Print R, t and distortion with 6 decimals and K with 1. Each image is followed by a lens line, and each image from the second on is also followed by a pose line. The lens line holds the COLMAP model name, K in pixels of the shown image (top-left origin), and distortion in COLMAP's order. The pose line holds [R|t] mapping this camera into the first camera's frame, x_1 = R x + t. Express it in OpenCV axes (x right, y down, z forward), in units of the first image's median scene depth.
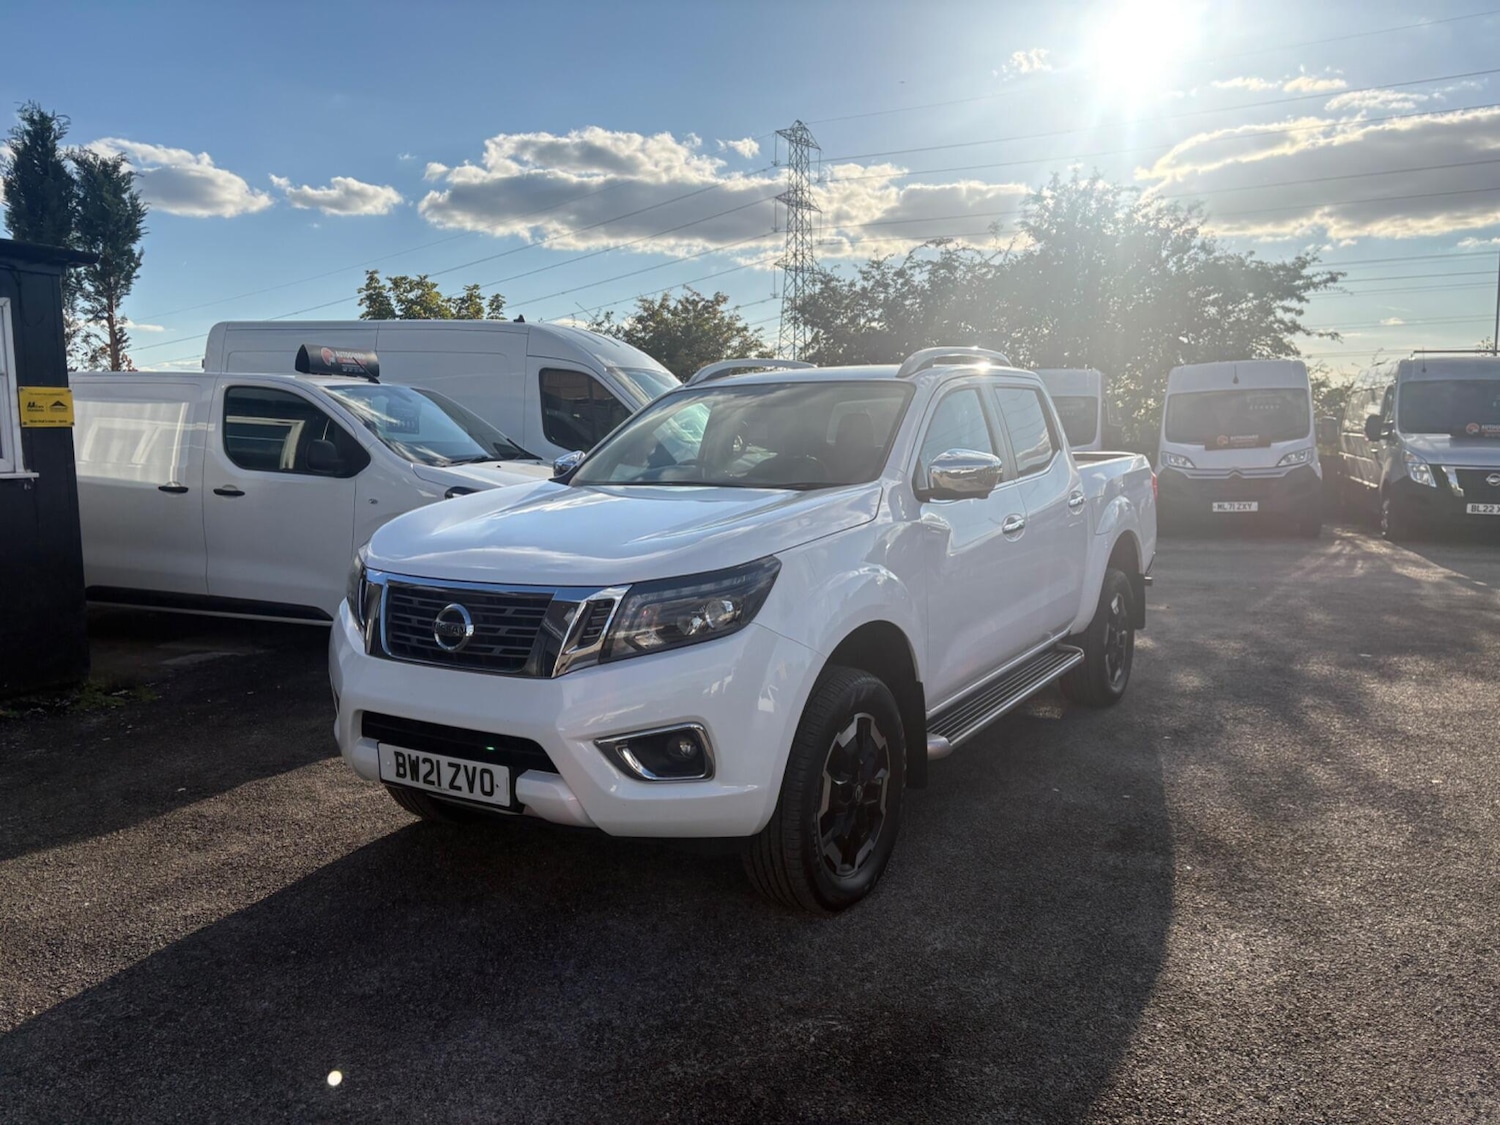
lens RADIAL K [[1138.0, 0, 737.6], [0, 1138.0, 557.8], [0, 0, 1]] dist [0.047434, -0.042135]
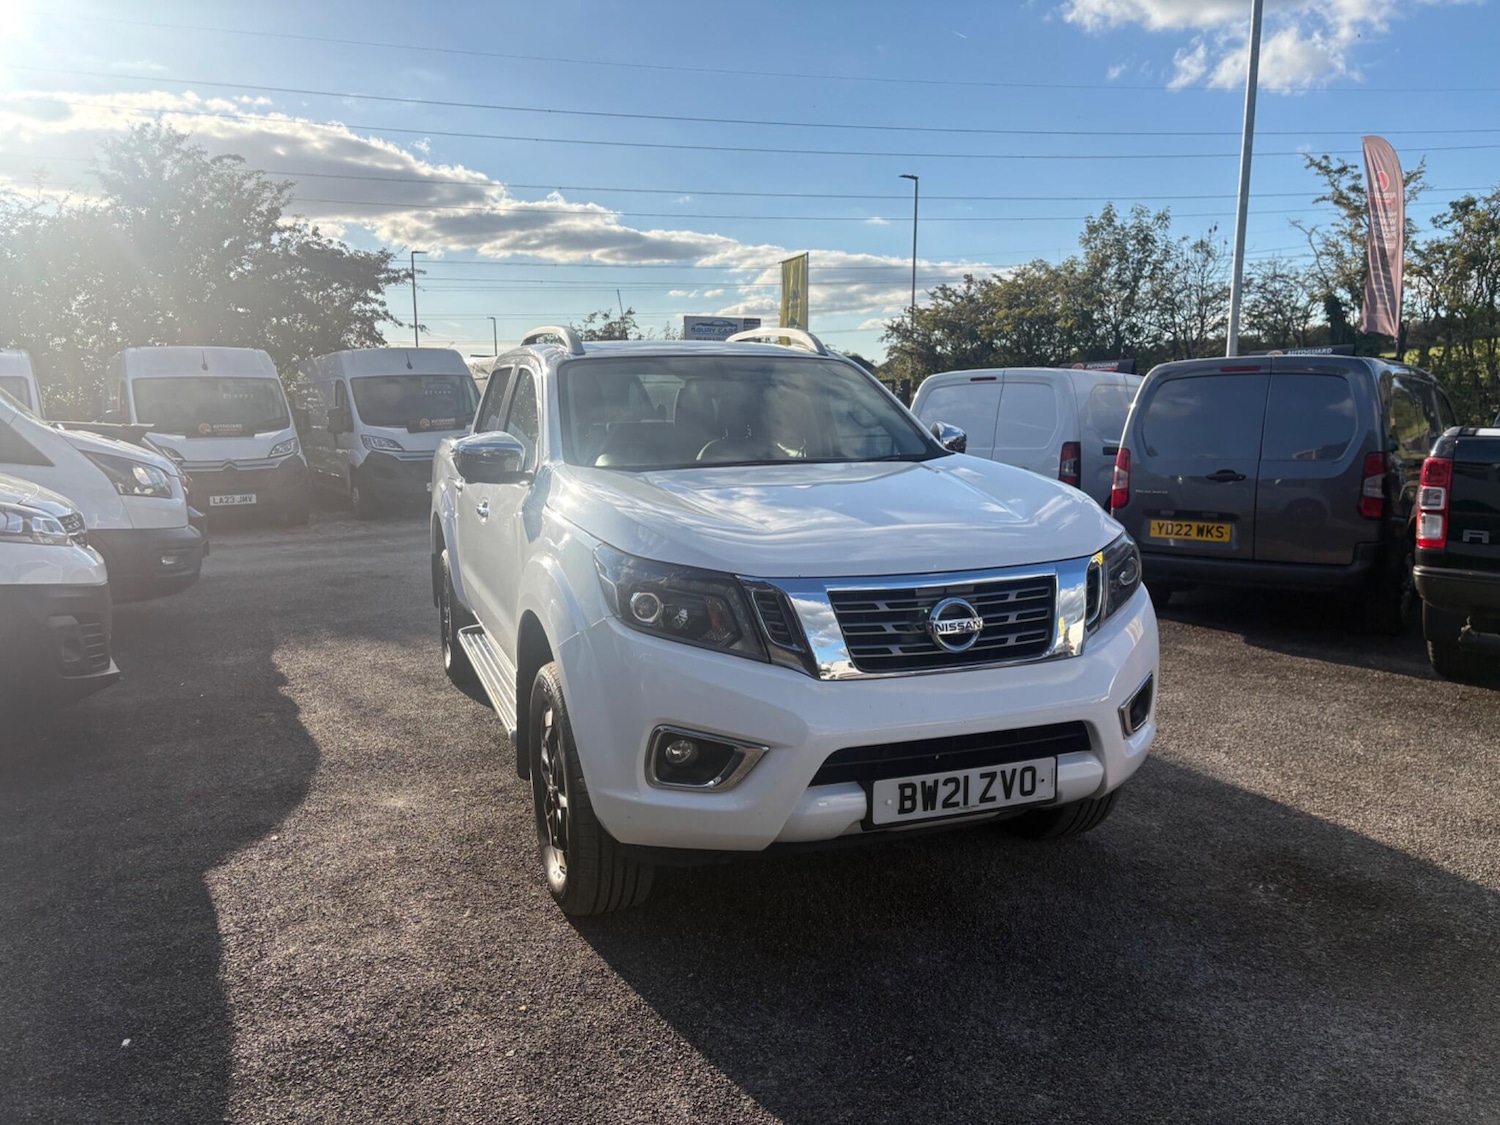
lens RADIAL K [[1138.0, 0, 744.8], [0, 1138.0, 565.1], [0, 0, 1]] dist [0.047434, -0.042135]
pose [[0.611551, -0.106557, 0.783997, -0.237119], [0.093045, 0.993700, 0.062480, -0.012385], [-0.785715, 0.034737, 0.617613, 0.134459]]
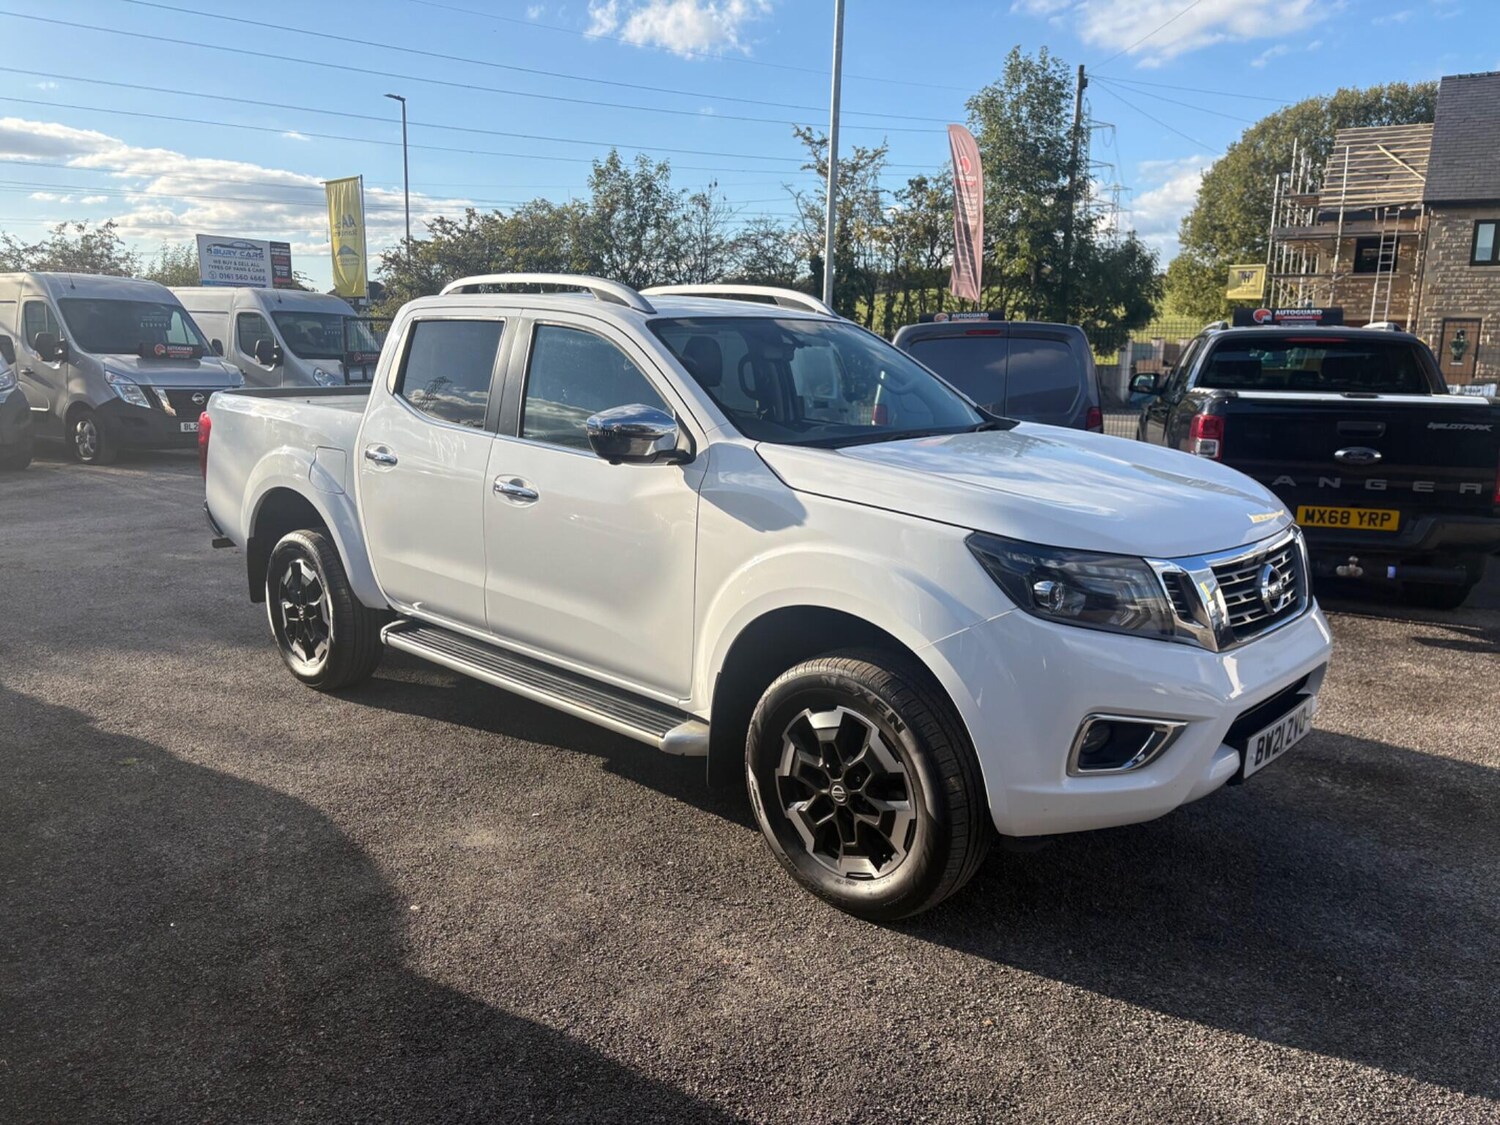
lens RADIAL K [[1138.0, 0, 748.2], [0, 1138.0, 553.6], [0, 0, 1]] dist [0.047434, -0.042135]
pose [[0.180259, -0.168569, 0.969067, -0.291229], [0.097919, 0.983387, 0.152846, -0.036749], [-0.978733, 0.067338, 0.193771, 0.286038]]
